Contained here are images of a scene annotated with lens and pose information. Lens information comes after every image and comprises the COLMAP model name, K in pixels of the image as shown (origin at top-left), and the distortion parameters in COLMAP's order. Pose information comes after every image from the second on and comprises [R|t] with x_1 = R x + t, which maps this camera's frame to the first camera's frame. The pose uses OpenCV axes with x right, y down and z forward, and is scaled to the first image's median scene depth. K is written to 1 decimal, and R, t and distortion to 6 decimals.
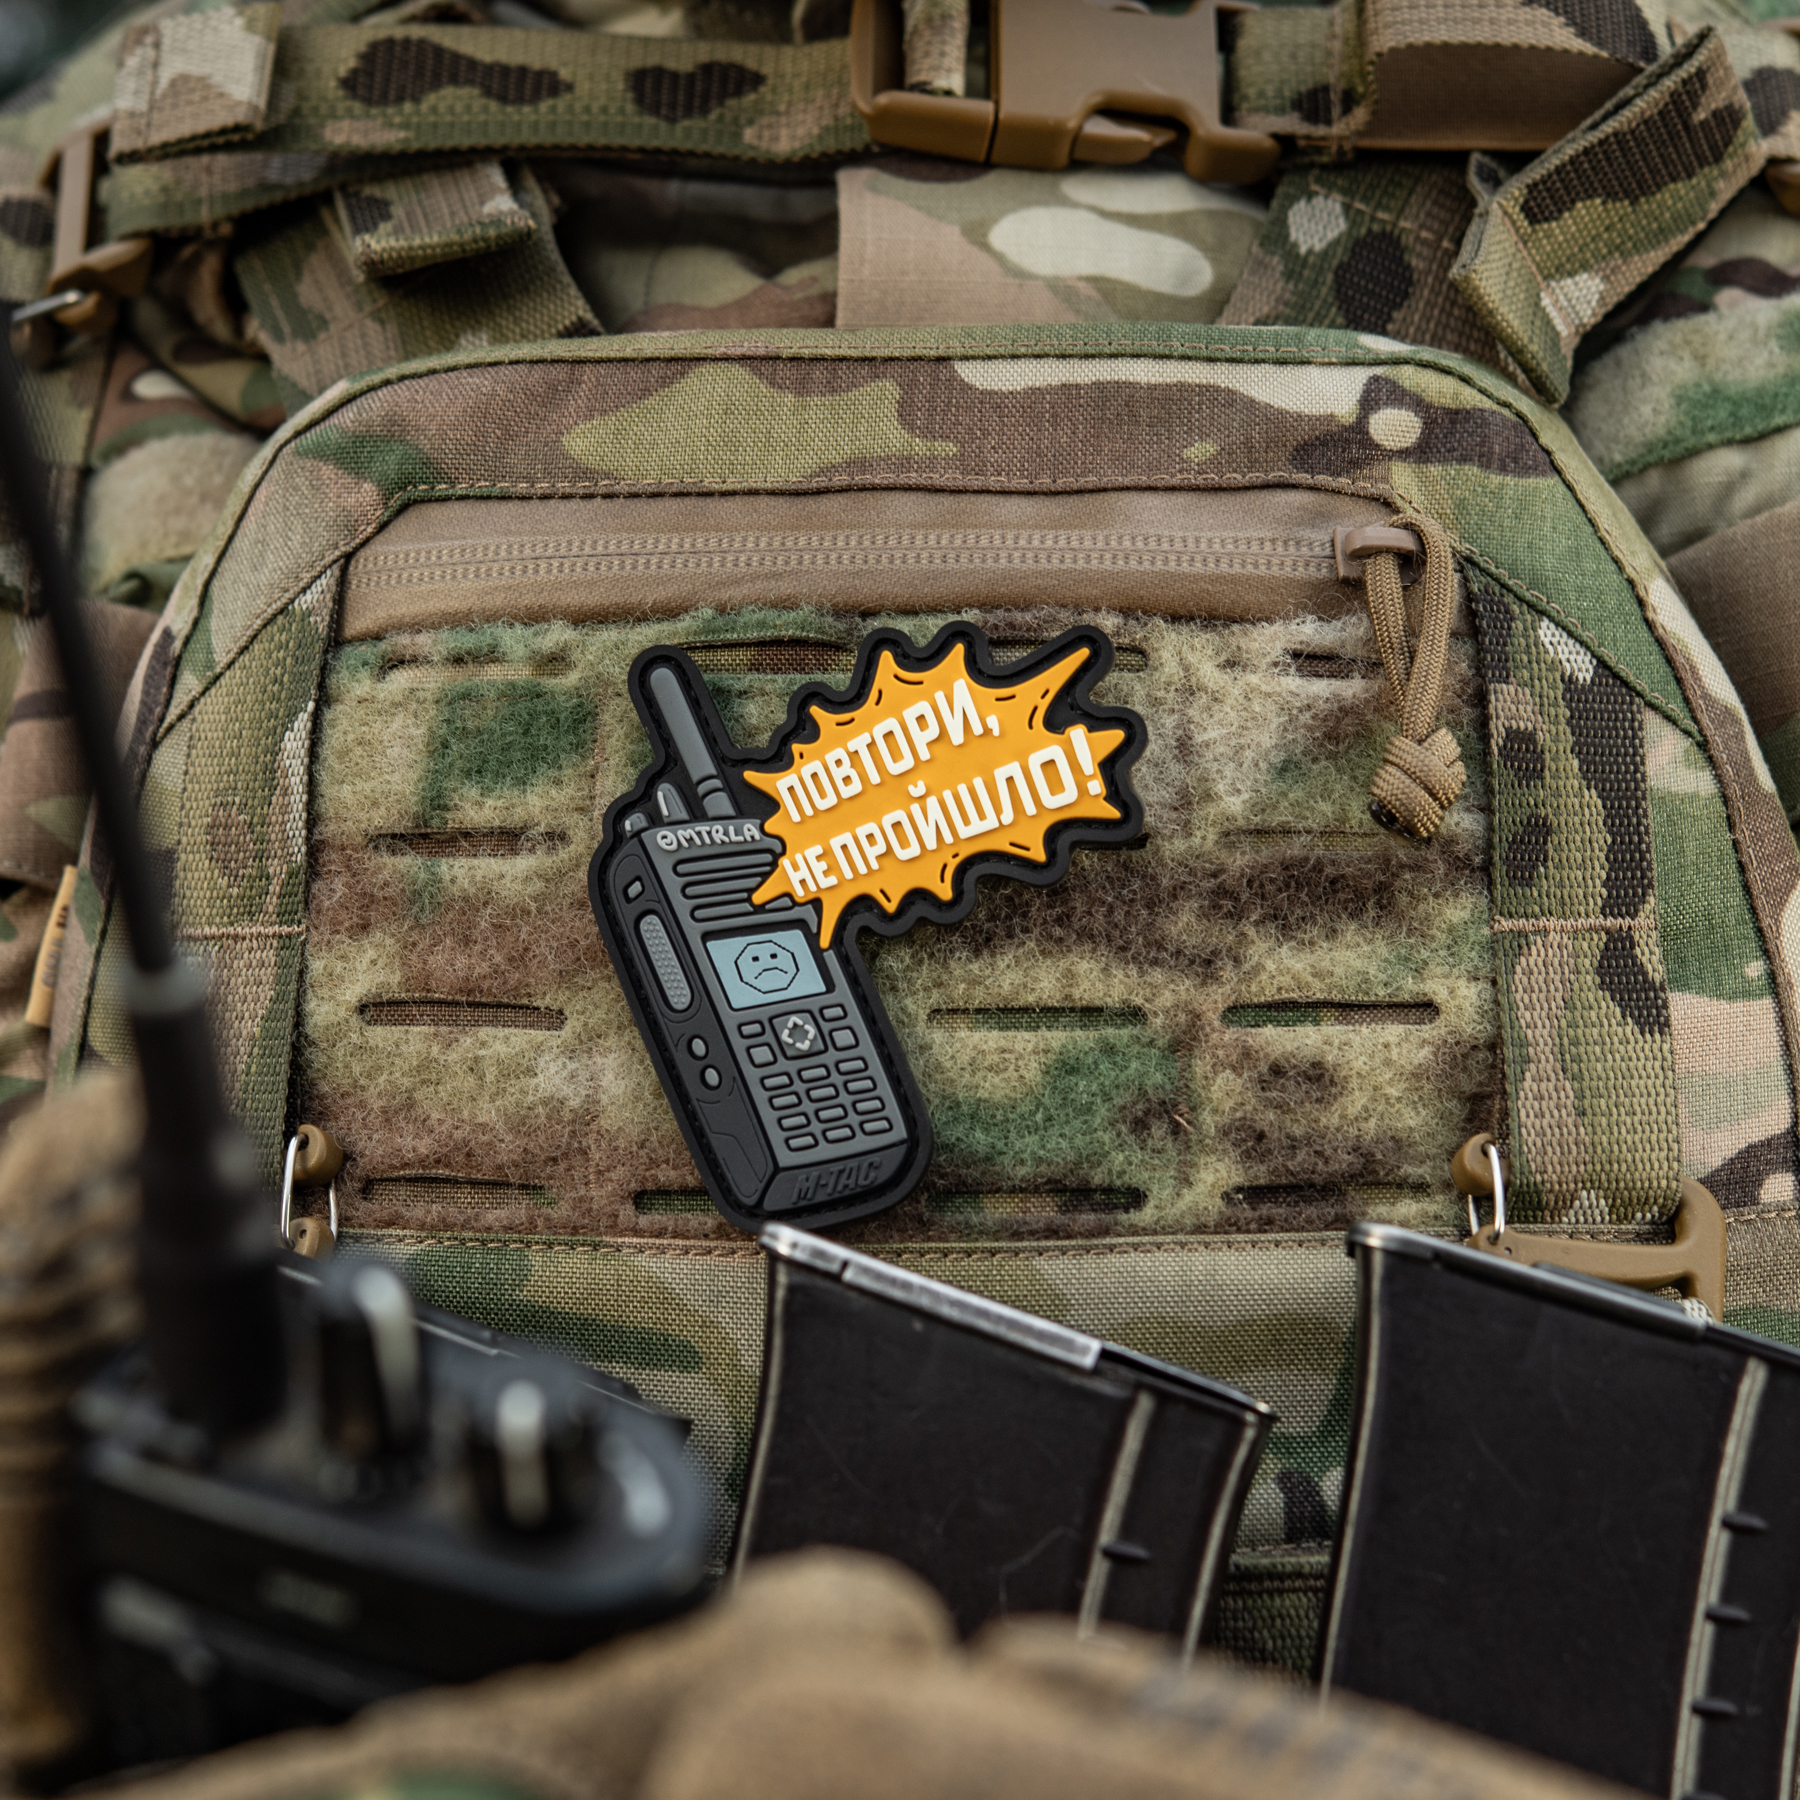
lens RADIAL K [[5722.8, 0, 911.6], [0, 5722.8, 904.2], [0, 0, 1]] dist [-0.031567, 0.000000]
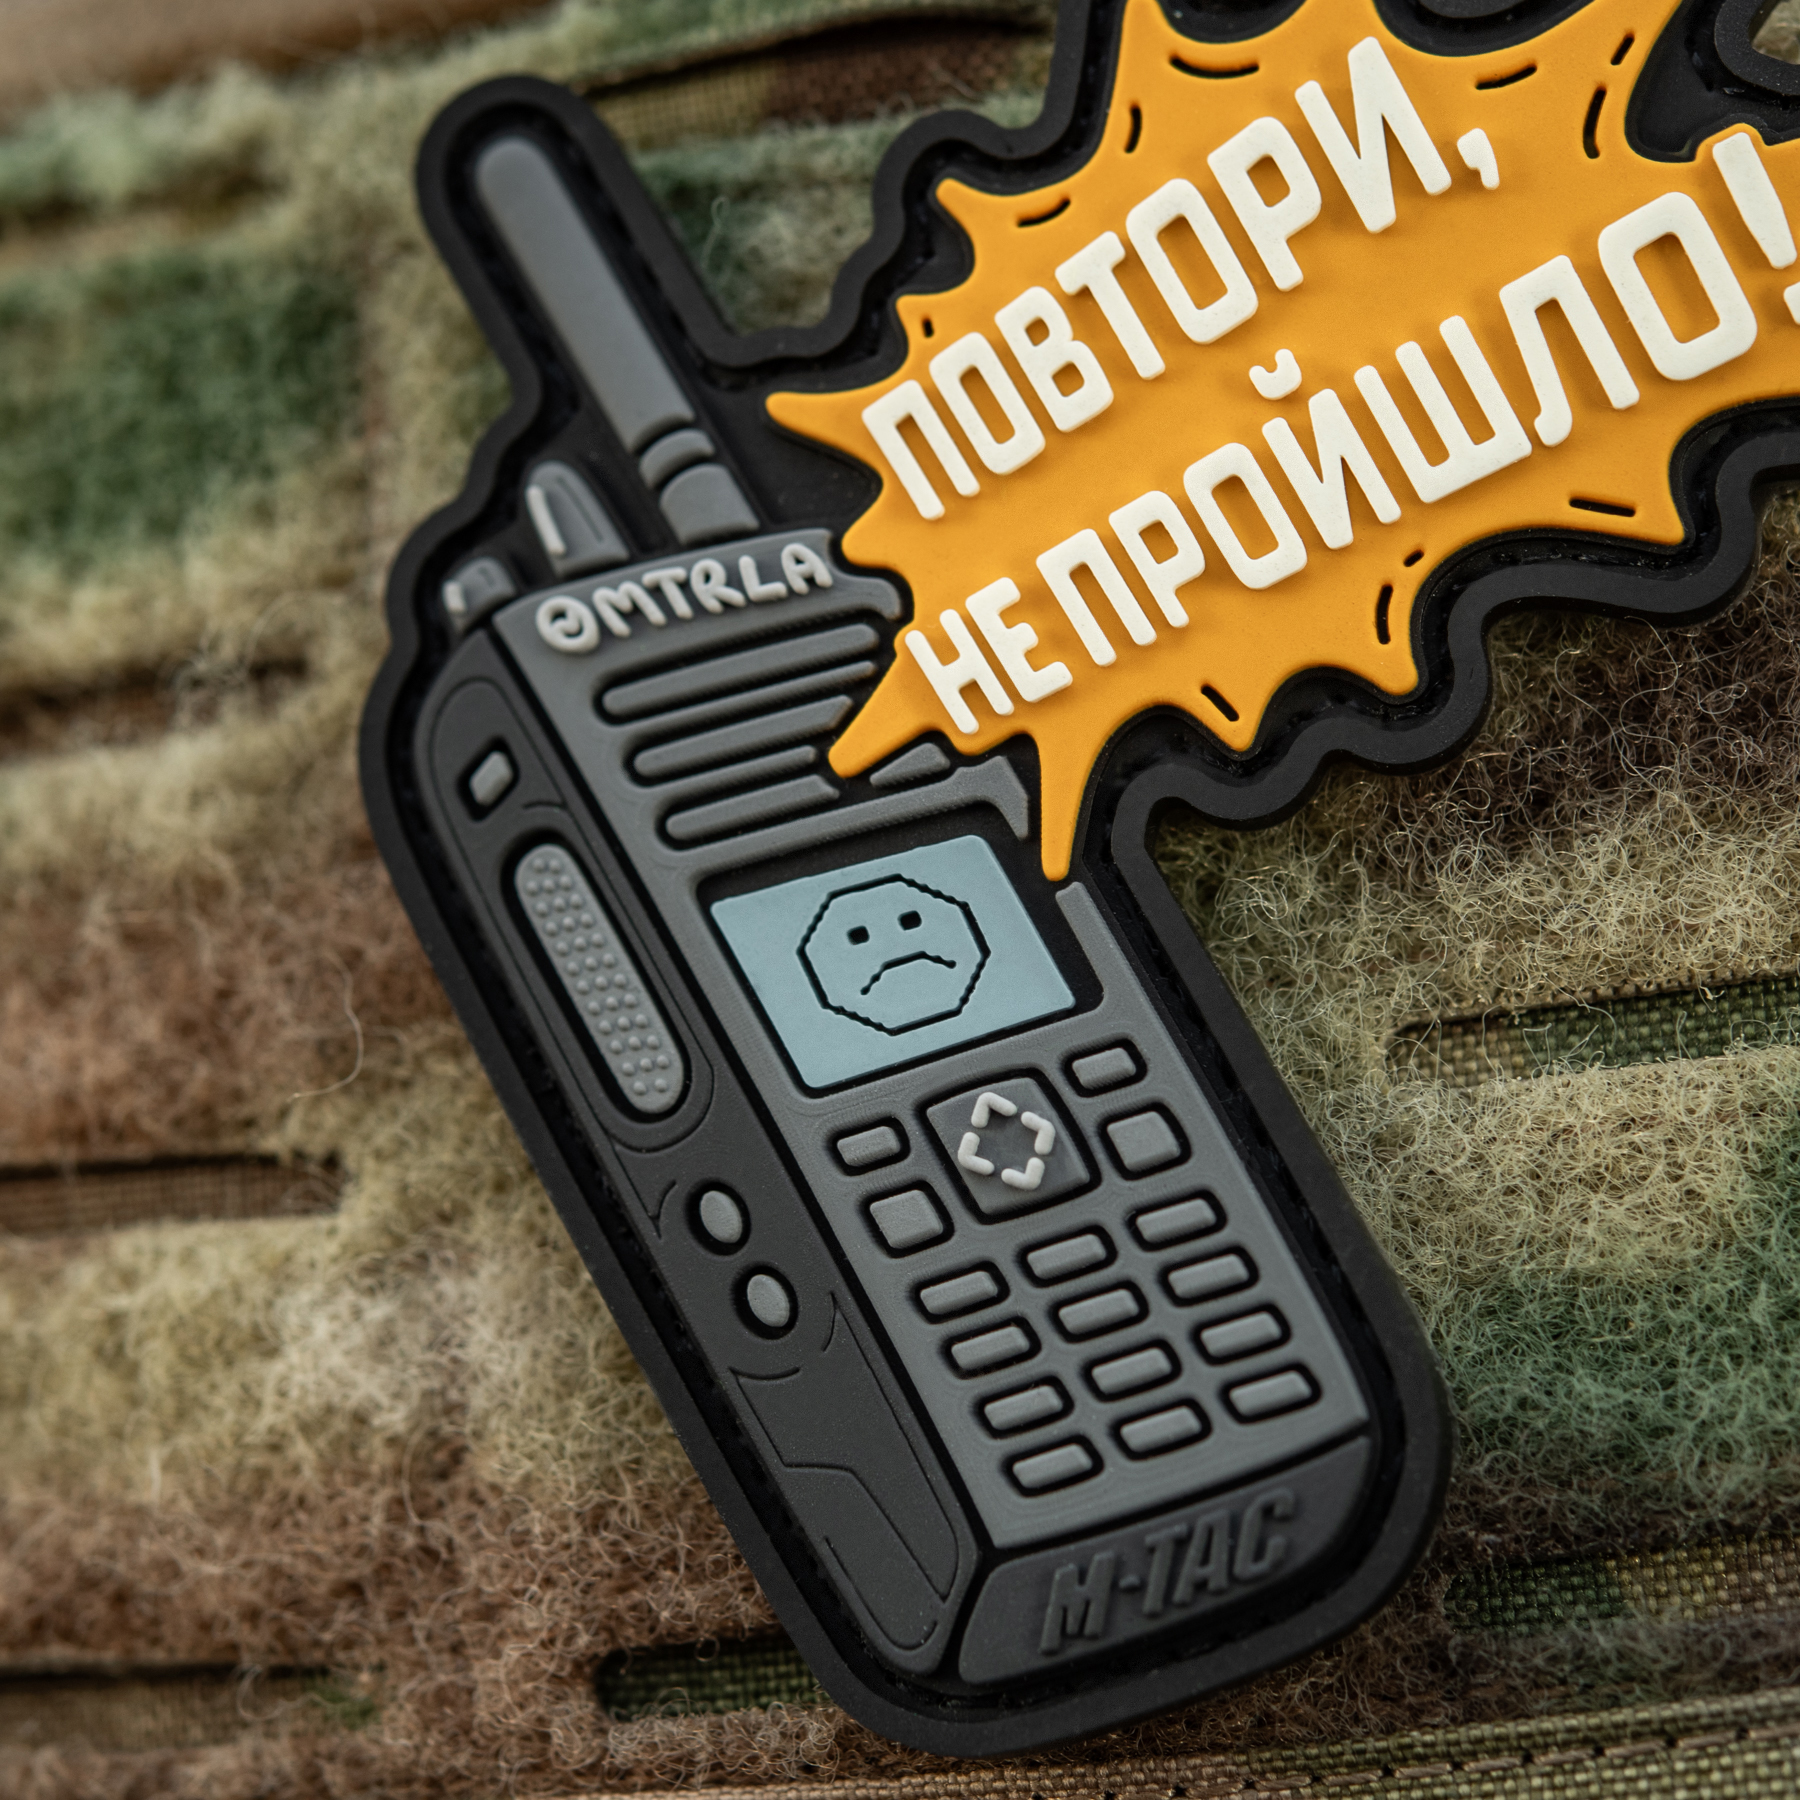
lens RADIAL K [[5722.8, 0, 912.6], [0, 5722.8, 900.1], [0, 0, 1]] dist [-0.031567, 0.000000]
pose [[0.989531, -0.117774, -0.083413, 0.004175], [0.114741, 0.992578, -0.040281, 0.021380], [0.087538, 0.030289, 0.995701, 0.664013]]
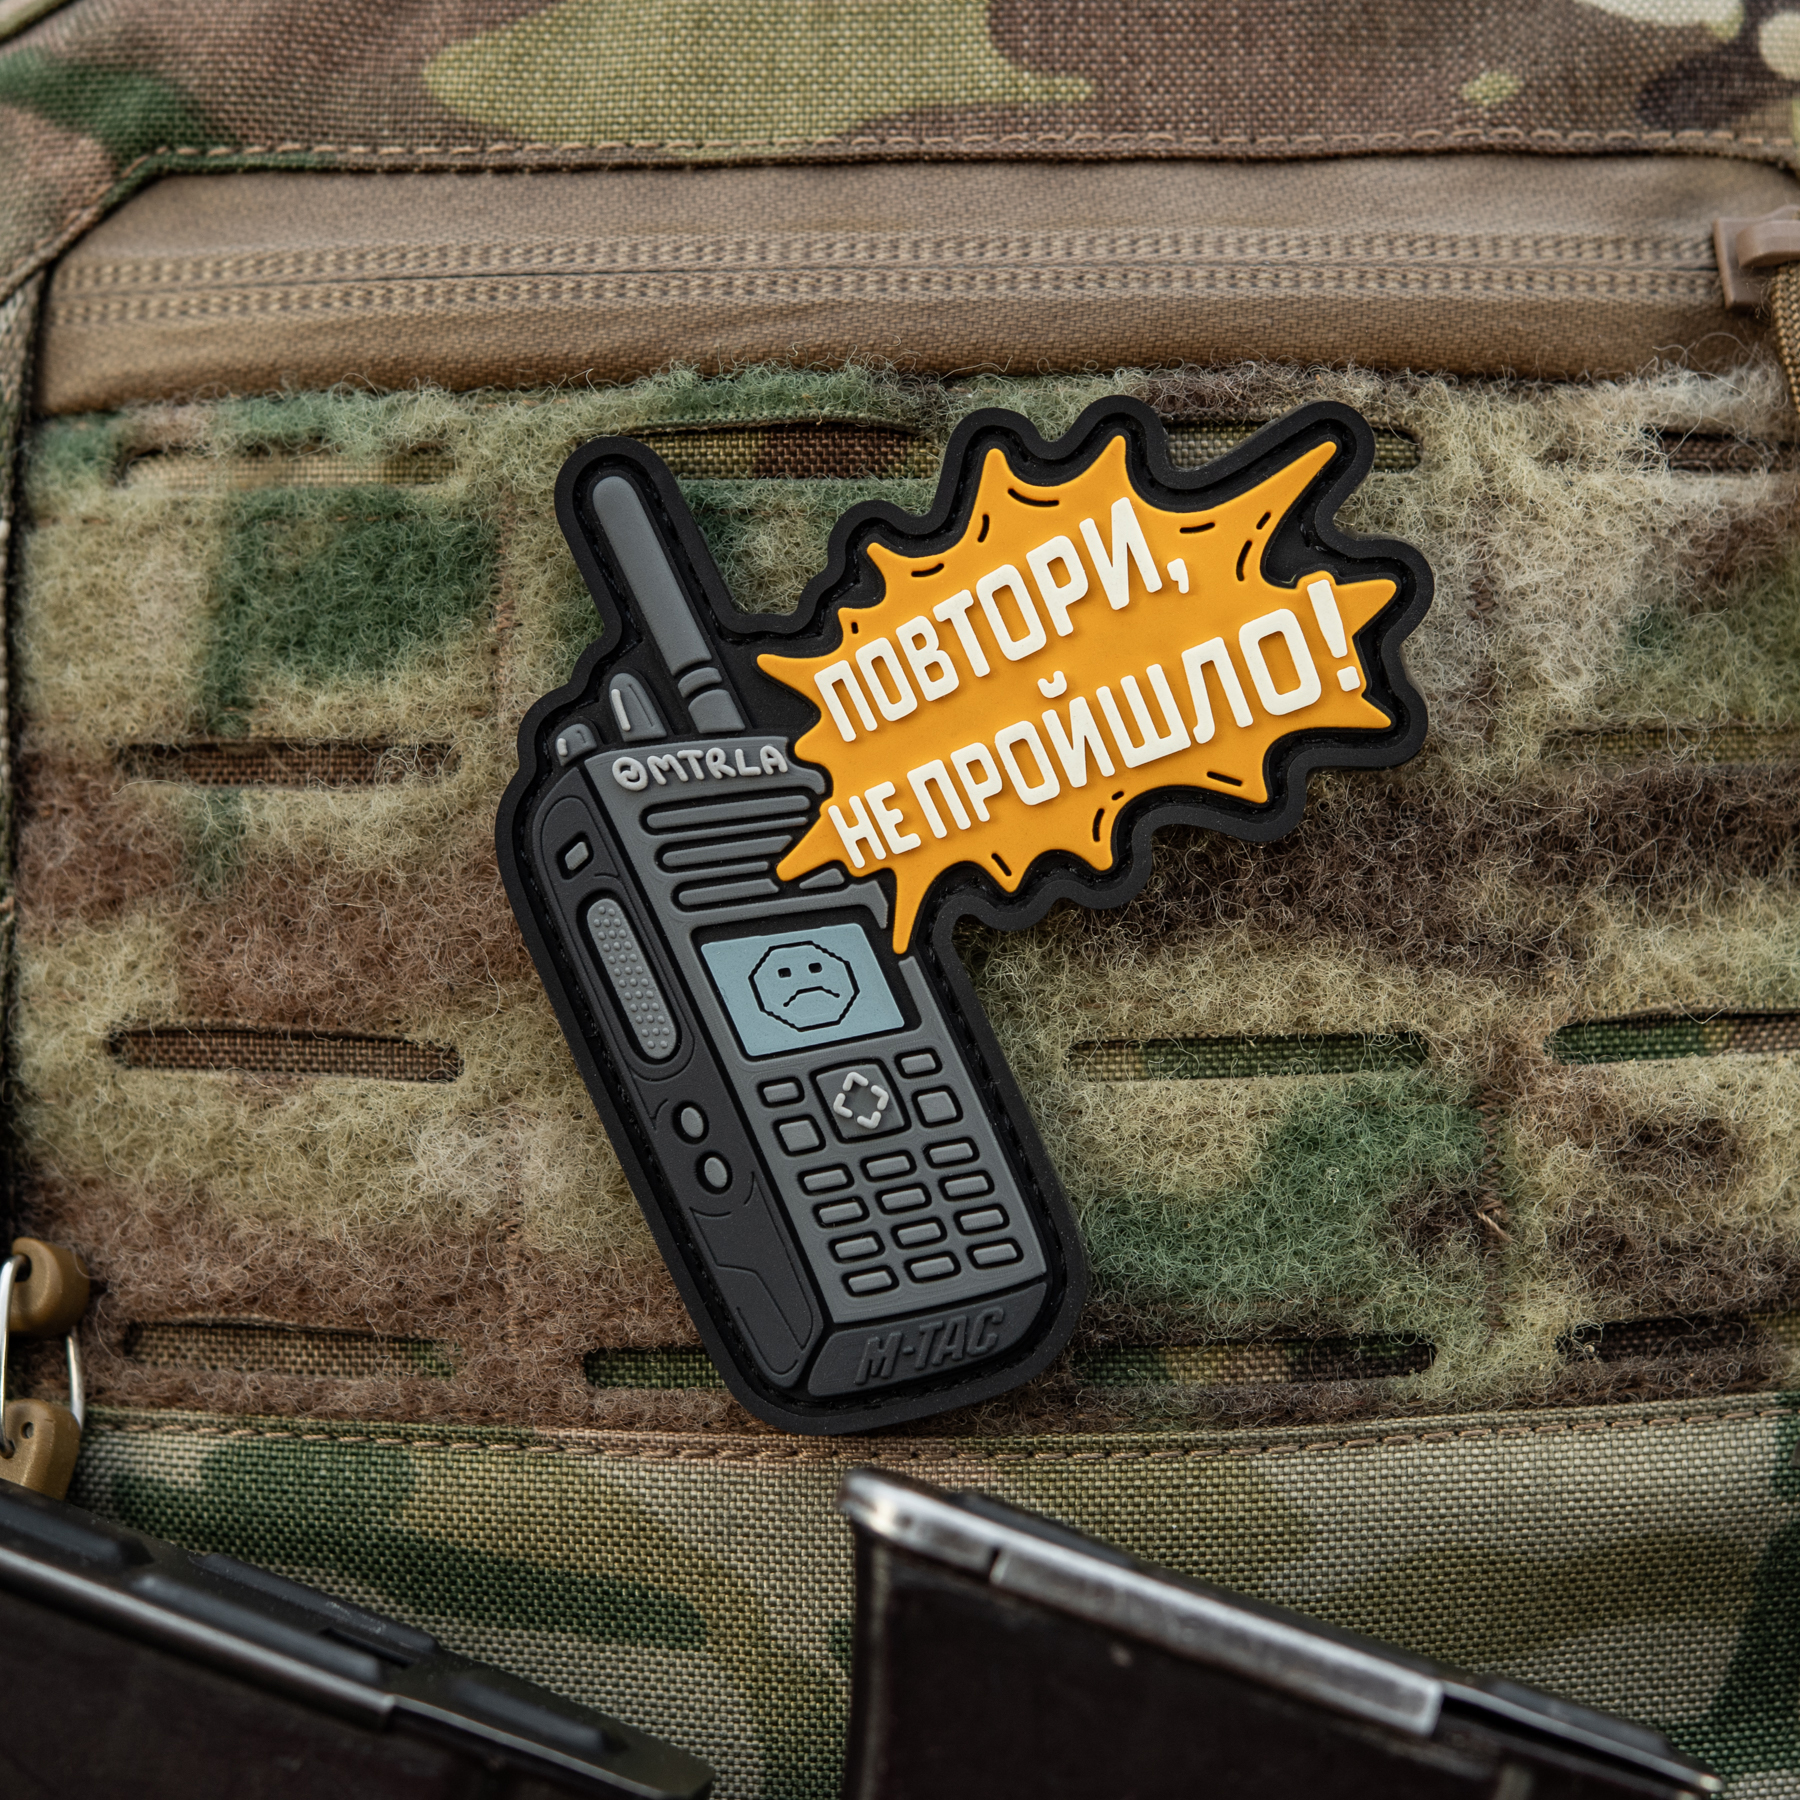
lens RADIAL K [[5722.8, 0, 1100.3], [0, 5722.8, 904.0], [0, 0, 1]] dist [-0.031567, 0.000000]
pose [[0.994895, -0.020379, 0.098831, -0.053211], [0.007430, 0.991531, 0.129657, -0.074391], [-0.100637, -0.128261, 0.986621, 0.408756]]
